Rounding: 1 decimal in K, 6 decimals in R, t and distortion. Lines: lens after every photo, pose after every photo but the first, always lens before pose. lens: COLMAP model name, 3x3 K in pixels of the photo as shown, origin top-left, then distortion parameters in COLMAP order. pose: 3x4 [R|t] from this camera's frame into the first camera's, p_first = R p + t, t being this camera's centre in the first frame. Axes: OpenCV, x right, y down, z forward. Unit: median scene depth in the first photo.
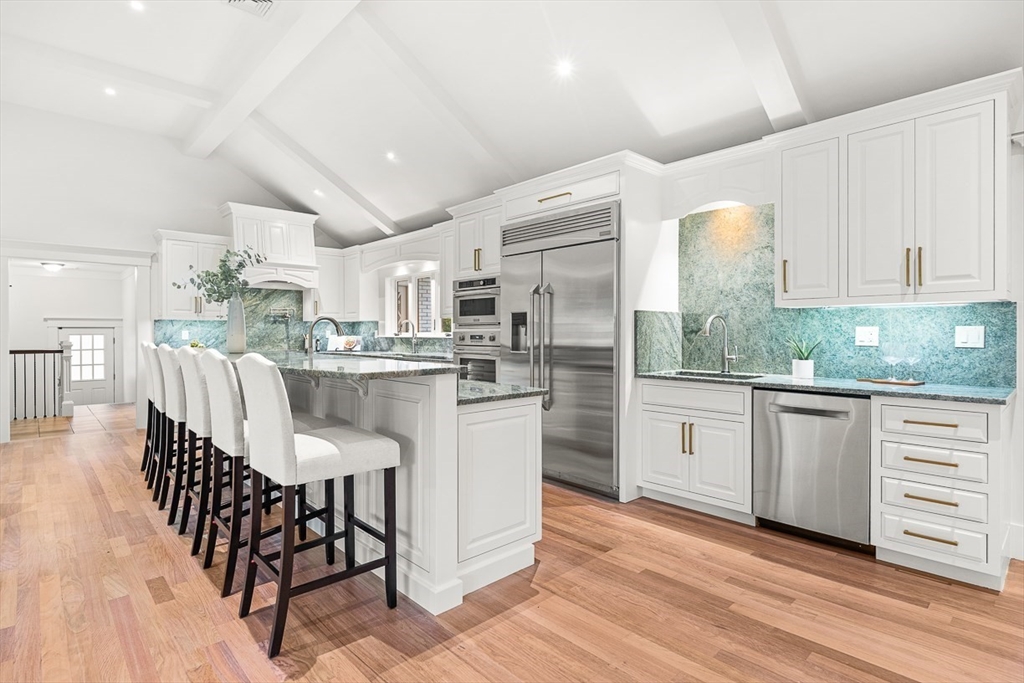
lens RADIAL K [[527.3, 0, 513.3], [0, 527.3, 327.9], [0, 0, 1]] dist [0.000272, -0.000712]
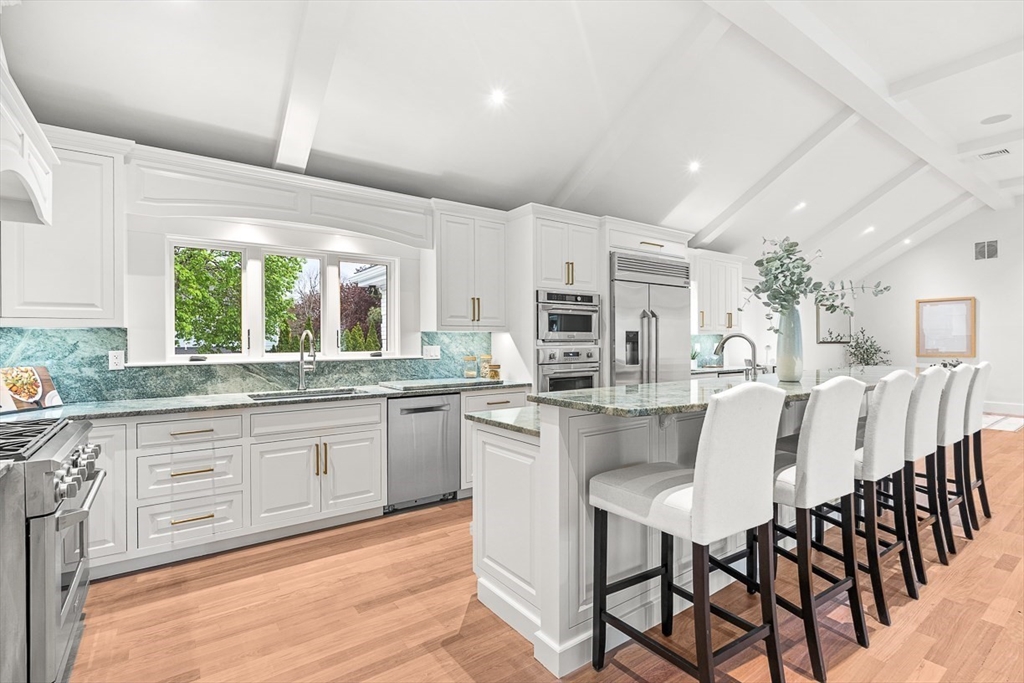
lens RADIAL K [[478.7, 0, 509.3], [0, 478.7, 345.2], [0, 0, 1]] dist [-0.011784, -0.000754]
pose [[0.119402, 0.005780, 0.992829, -0.963450], [0.003001, 0.999976, -0.006183, 0.005946], [-0.992841, 0.003717, 0.119382, 1.029405]]
